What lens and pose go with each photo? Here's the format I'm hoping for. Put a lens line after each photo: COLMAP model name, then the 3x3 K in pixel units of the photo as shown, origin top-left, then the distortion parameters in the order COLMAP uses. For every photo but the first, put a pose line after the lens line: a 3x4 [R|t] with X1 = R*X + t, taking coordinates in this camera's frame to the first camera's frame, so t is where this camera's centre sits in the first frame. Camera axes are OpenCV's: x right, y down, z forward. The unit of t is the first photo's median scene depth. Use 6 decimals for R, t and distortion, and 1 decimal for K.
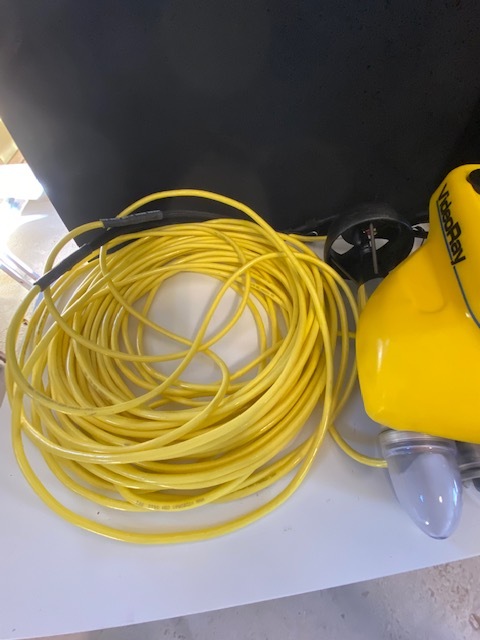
lens RADIAL K [[294.2, 0, 242.8], [0, 294.2, 312.8], [0, 0, 1]] dist [-0.014932, -0.000517]
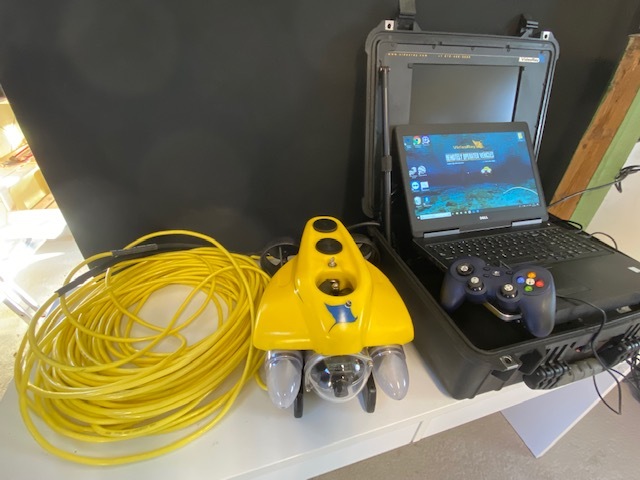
lens RADIAL K [[300.3, 0, 318.1], [0, 300.3, 232.4], [0, 0, 1]] dist [0.026727, -0.025564]
pose [[0.988132, -0.036845, 0.149122, 0.326325], [0.087501, 0.932912, -0.349312, 0.220705], [-0.126248, 0.358215, 0.925064, -0.578471]]
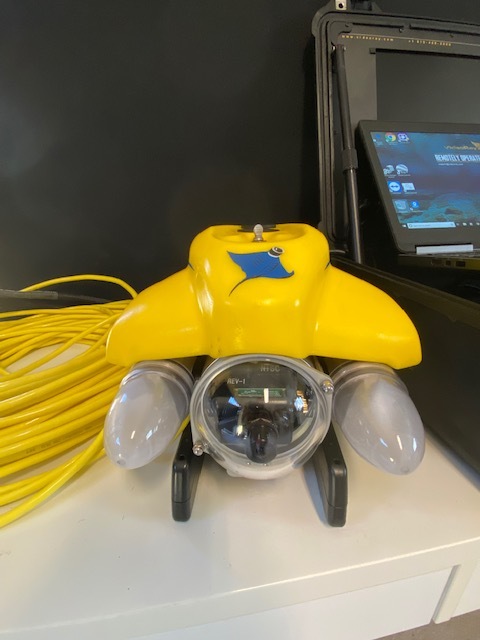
lens RADIAL K [[294.2, 0, 242.8], [0, 294.2, 312.8], [0, 0, 1]] dist [-0.014932, -0.000517]
pose [[0.999915, -0.012748, -0.002891, 0.500107], [0.008970, 0.830084, -0.557566, 0.434587], [0.009507, 0.557492, 0.830128, 0.033160]]
